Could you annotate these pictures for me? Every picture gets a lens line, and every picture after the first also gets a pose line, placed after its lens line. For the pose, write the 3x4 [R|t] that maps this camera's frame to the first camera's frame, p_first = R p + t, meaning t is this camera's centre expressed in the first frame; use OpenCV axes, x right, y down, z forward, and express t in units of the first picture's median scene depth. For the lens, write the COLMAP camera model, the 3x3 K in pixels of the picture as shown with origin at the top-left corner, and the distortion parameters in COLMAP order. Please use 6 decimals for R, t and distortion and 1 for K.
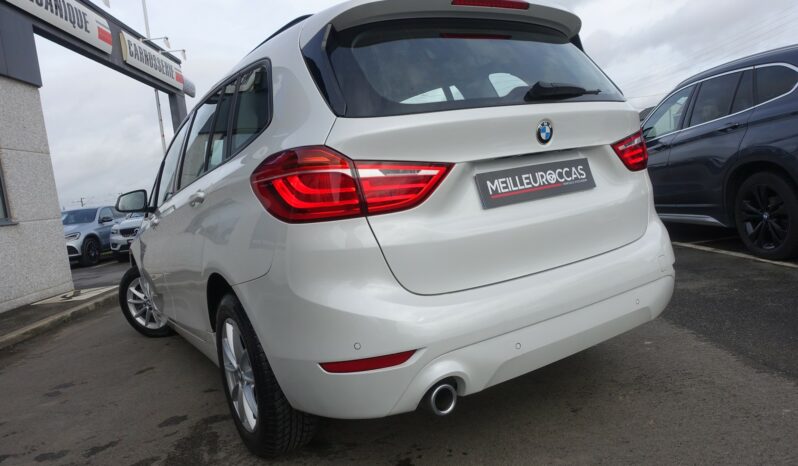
lens RADIAL K [[541.0, 0, 393.0], [0, 541.0, 236.8], [0, 0, 1]] dist [0.008947, -0.005577]
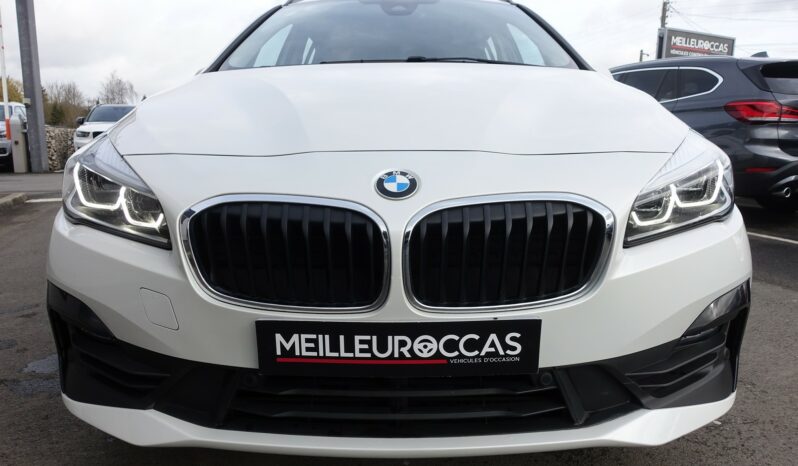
lens RADIAL K [[541.0, 0, 396.6], [0, 541.0, 256.5], [0, 0, 1]] dist [0.008947, -0.005577]
pose [[0.839687, 0.375833, -0.392014, 0.462427], [-0.168330, 0.866416, 0.470094, -0.454437], [0.516324, -0.328744, 0.790783, 0.603924]]
